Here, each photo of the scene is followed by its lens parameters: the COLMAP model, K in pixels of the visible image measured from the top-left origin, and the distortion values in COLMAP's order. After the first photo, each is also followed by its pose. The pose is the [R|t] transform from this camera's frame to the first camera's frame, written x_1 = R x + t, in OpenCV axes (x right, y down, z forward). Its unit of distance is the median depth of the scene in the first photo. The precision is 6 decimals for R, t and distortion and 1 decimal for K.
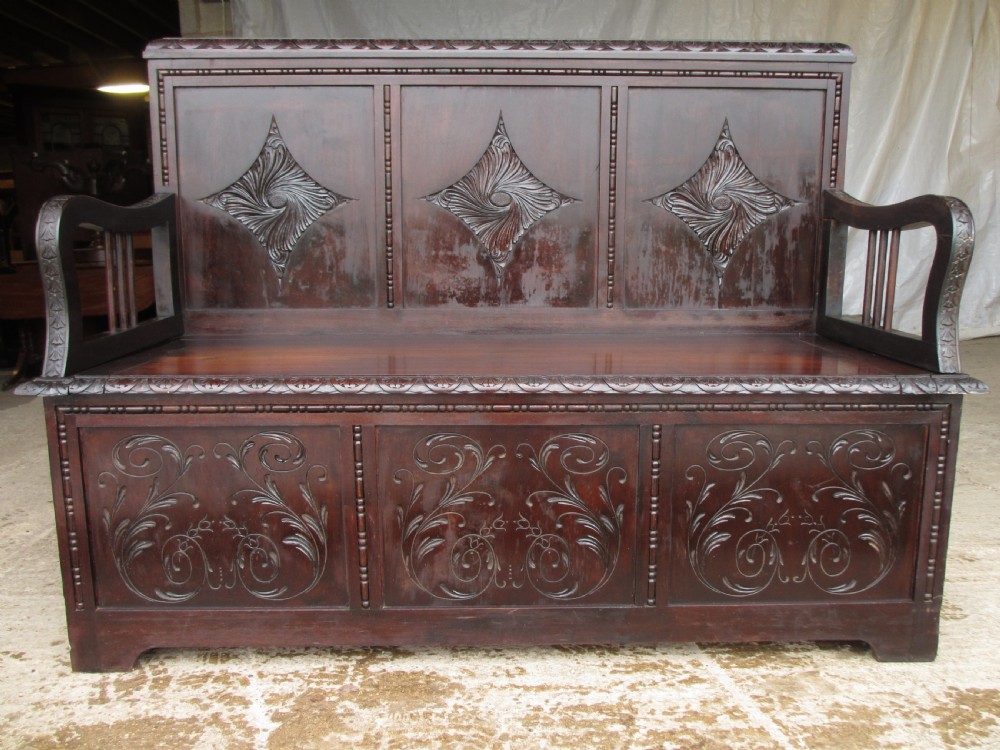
lens RADIAL K [[841.6, 0, 513.3], [0, 841.6, 375.7], [0, 0, 1]] dist [-0.047615, 0.010214]
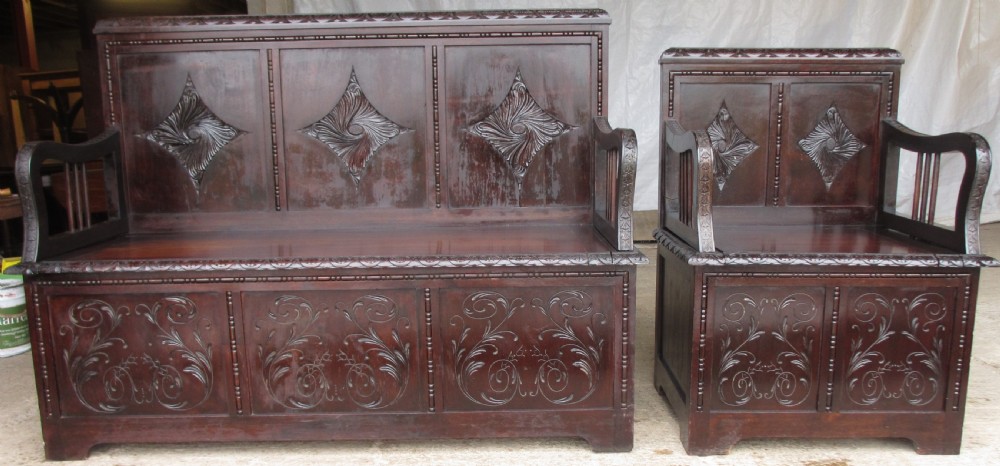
lens RADIAL K [[842.6, 0, 504.5], [0, 842.6, 279.2], [0, 0, 1]] dist [-0.040202, 0.006379]
pose [[0.999635, -0.013597, -0.023354, 0.327191], [0.013923, 0.999807, 0.013882, 0.022244], [0.023161, -0.014202, 0.999631, -0.467409]]
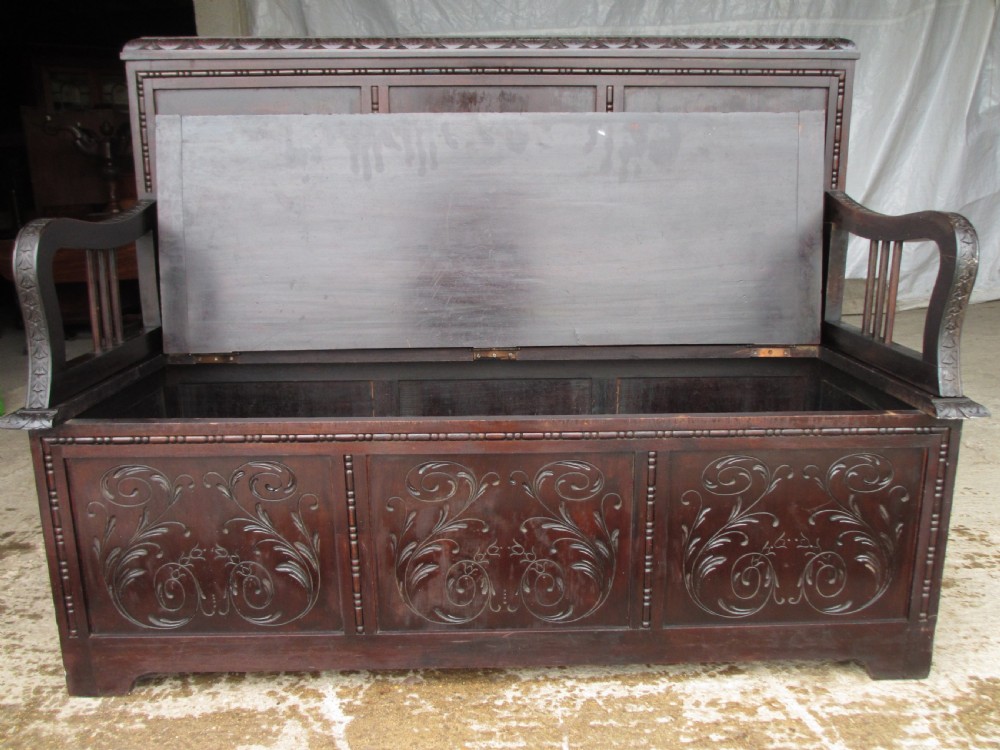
lens RADIAL K [[841.6, 0, 515.1], [0, 841.6, 375.1], [0, 0, 1]] dist [-0.047615, 0.010214]
pose [[0.999966, -0.007383, 0.003607, 0.006832], [0.007170, 0.998404, 0.056024, -0.083271], [-0.004014, -0.055996, 0.998423, 0.020432]]
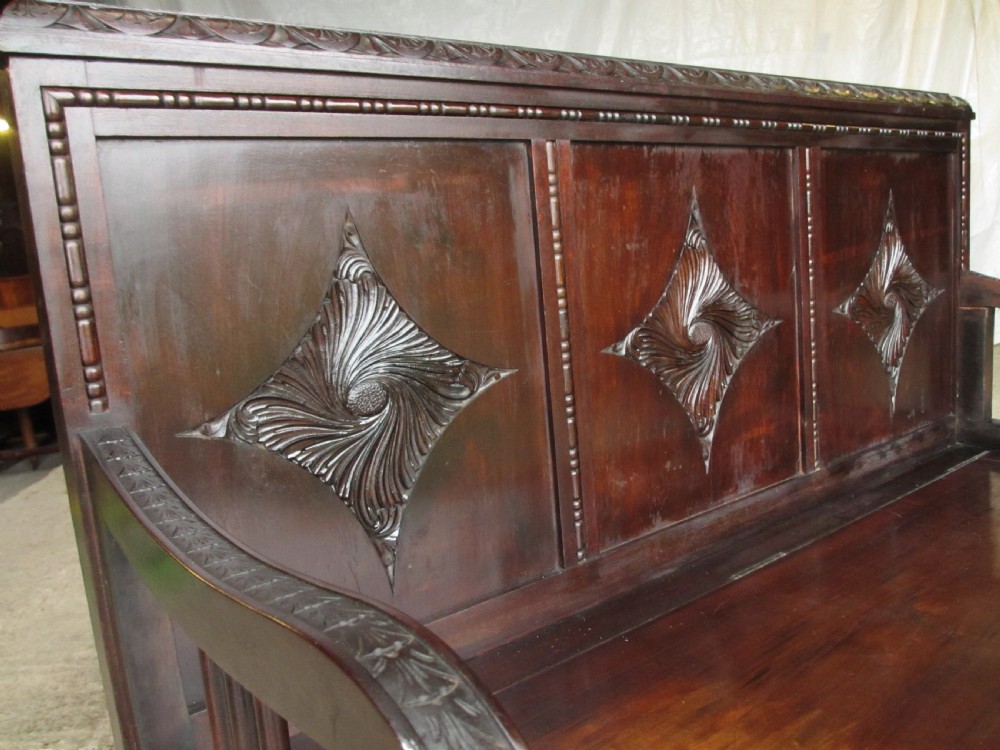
lens RADIAL K [[841.6, 0, 496.7], [0, 841.6, 370.9], [0, 0, 1]] dist [-0.047615, 0.010214]
pose [[0.801457, -0.150846, 0.578716, -0.609409], [0.173677, 0.984671, 0.016139, -0.278489], [-0.572279, 0.087575, 0.815370, 0.768054]]
